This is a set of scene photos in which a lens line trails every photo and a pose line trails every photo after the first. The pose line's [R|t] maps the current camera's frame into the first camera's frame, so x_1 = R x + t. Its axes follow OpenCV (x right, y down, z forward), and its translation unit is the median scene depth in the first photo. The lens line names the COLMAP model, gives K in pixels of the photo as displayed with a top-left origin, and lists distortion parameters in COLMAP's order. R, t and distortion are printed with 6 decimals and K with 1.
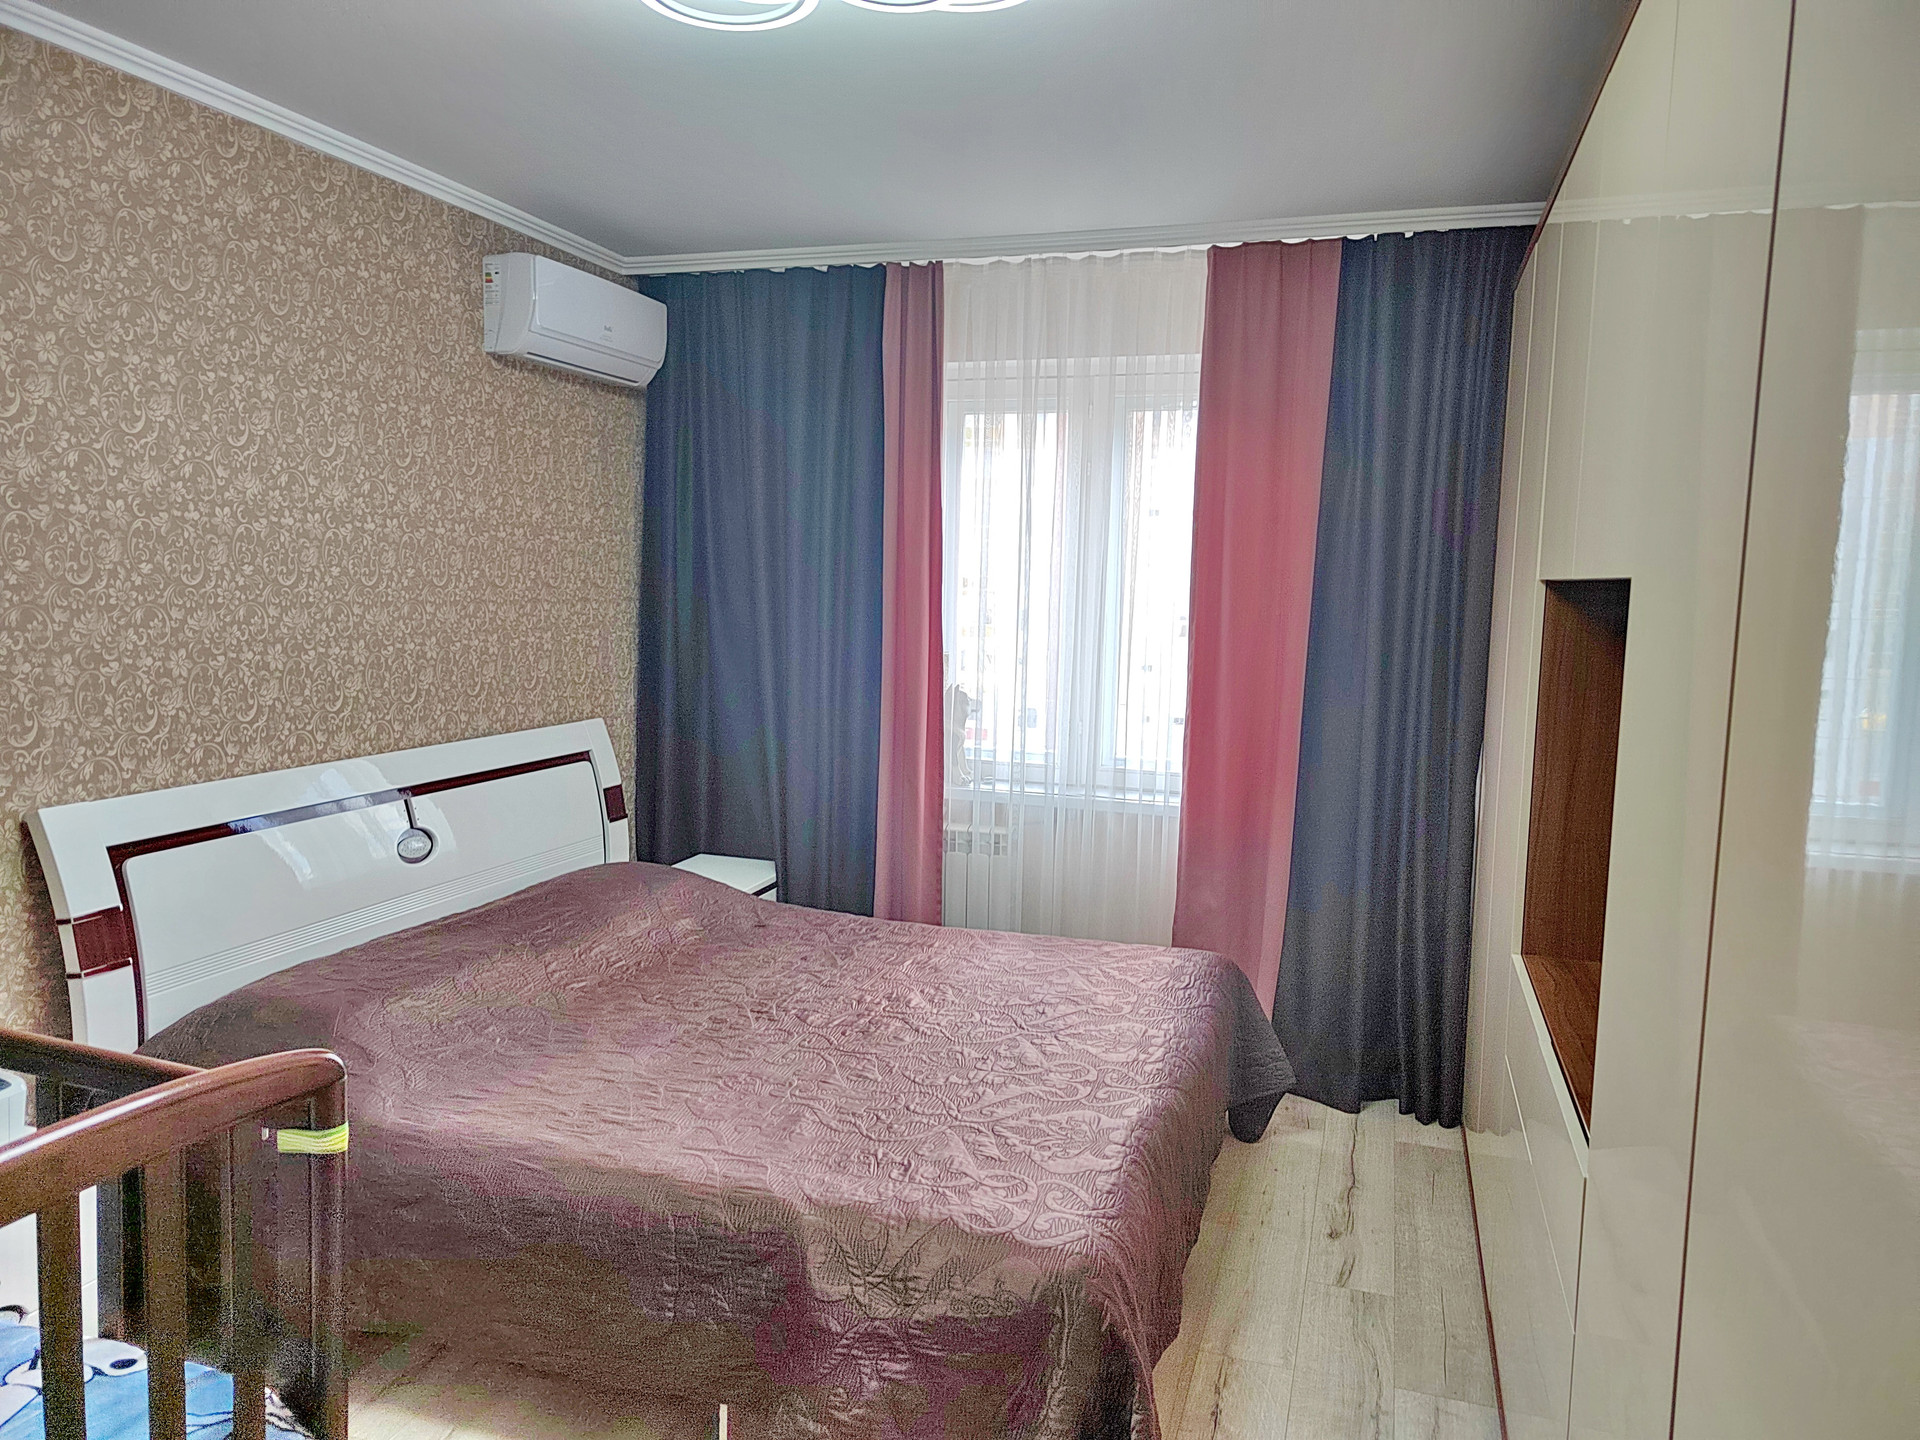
lens RADIAL K [[1306.8, 0, 960.0], [0, 1306.8, 720.0], [0, 0, 1]] dist [0.124200, -0.000993]
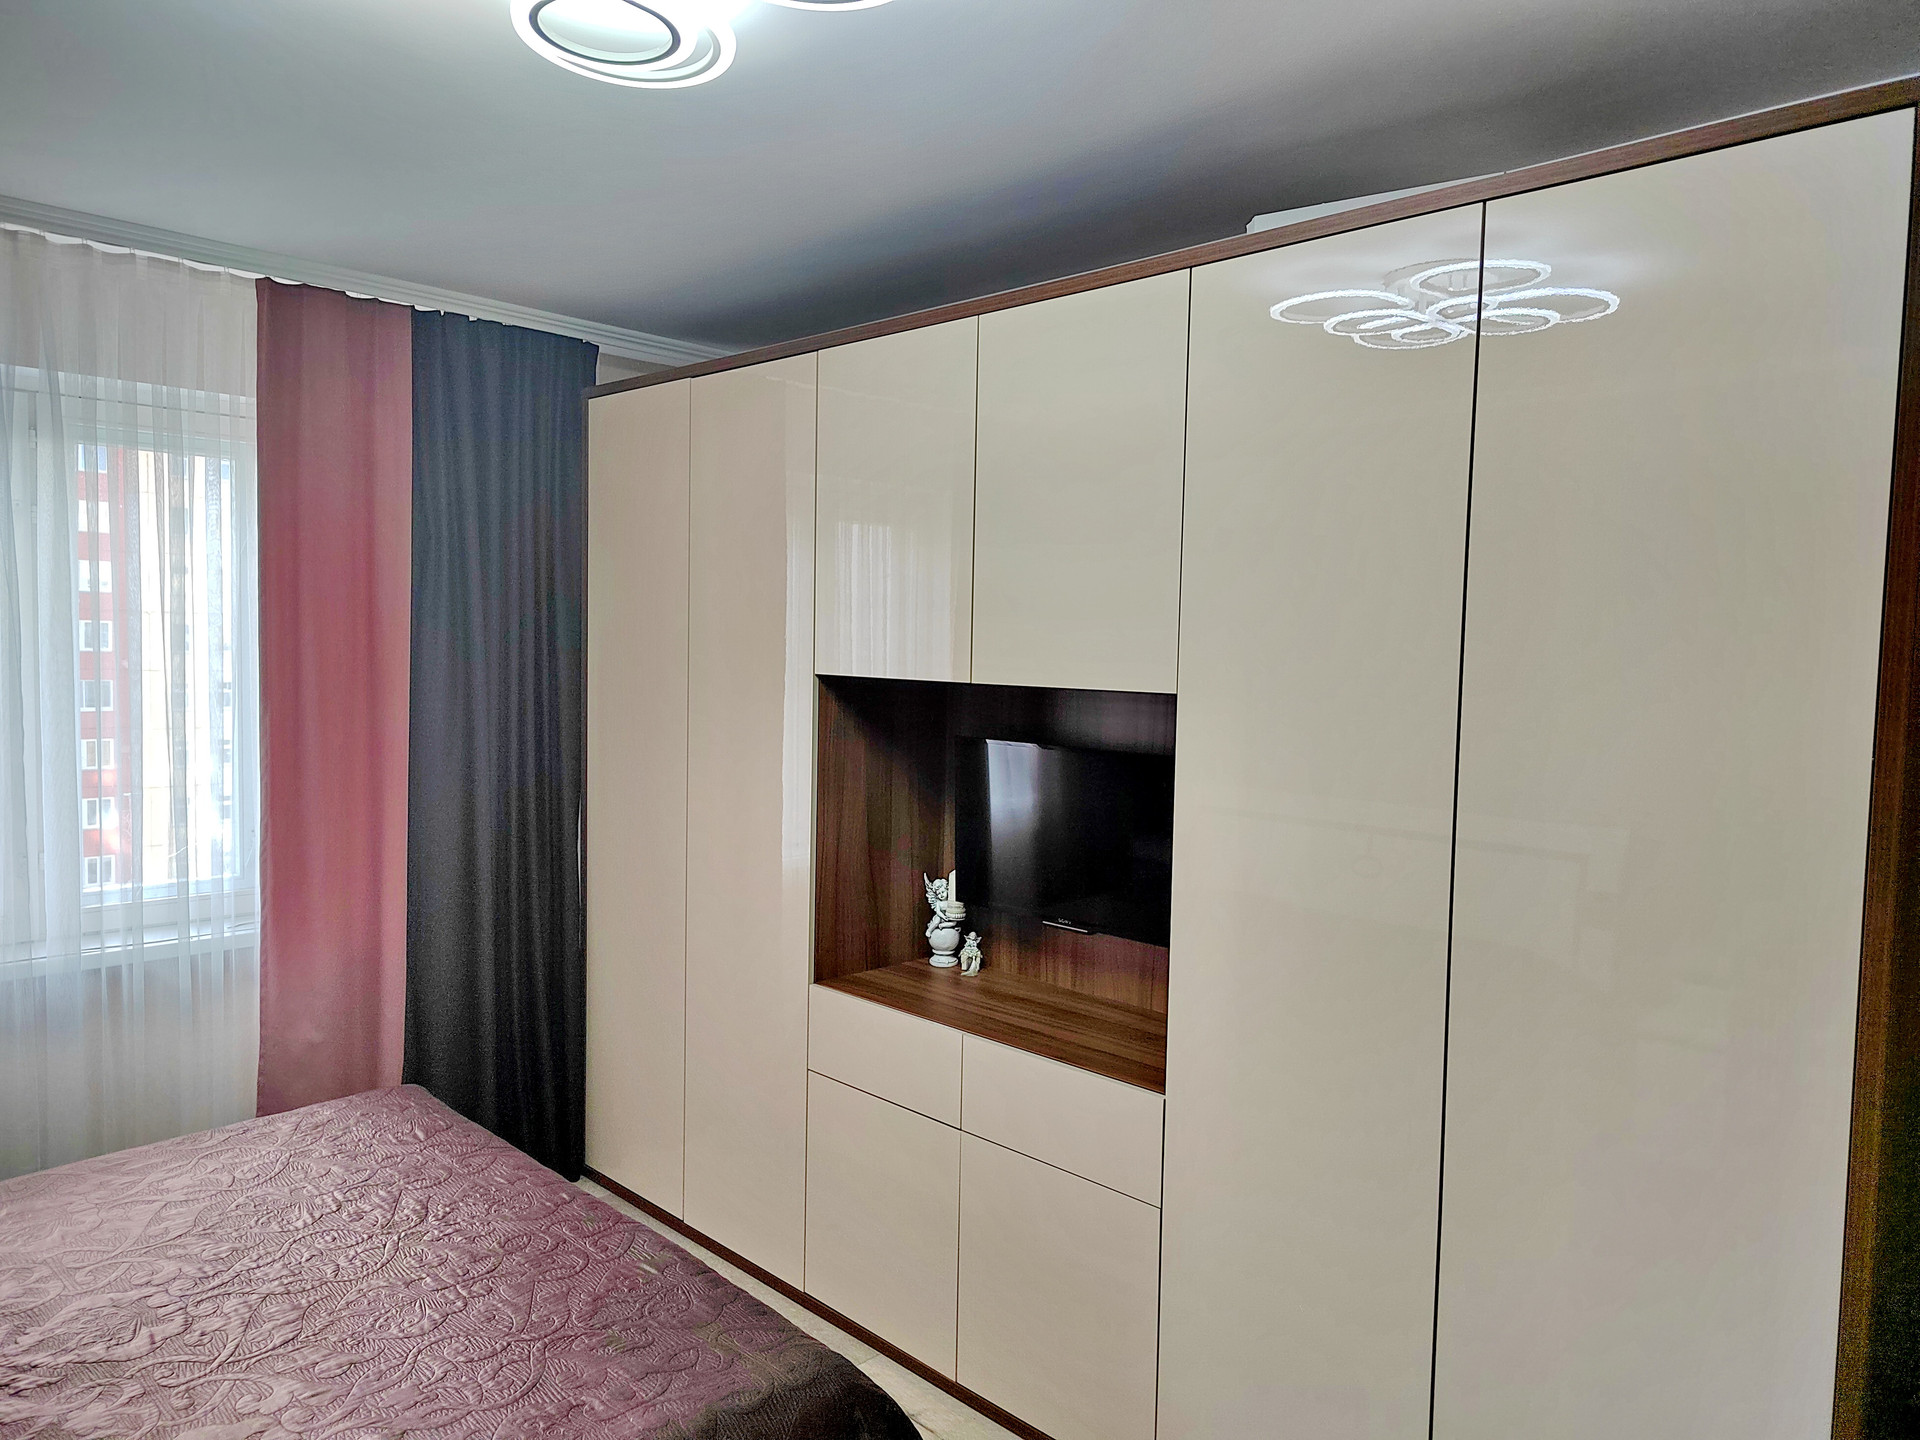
lens RADIAL K [[1294.3, 0, 960.0], [0, 1294.3, 720.0], [0, 0, 1]] dist [-0.000967, -0.016956]
pose [[0.442830, -0.075701, 0.893404, -0.376740], [0.092710, 0.994954, 0.038353, -0.061293], [-0.891799, 0.065844, 0.447614, 0.245016]]
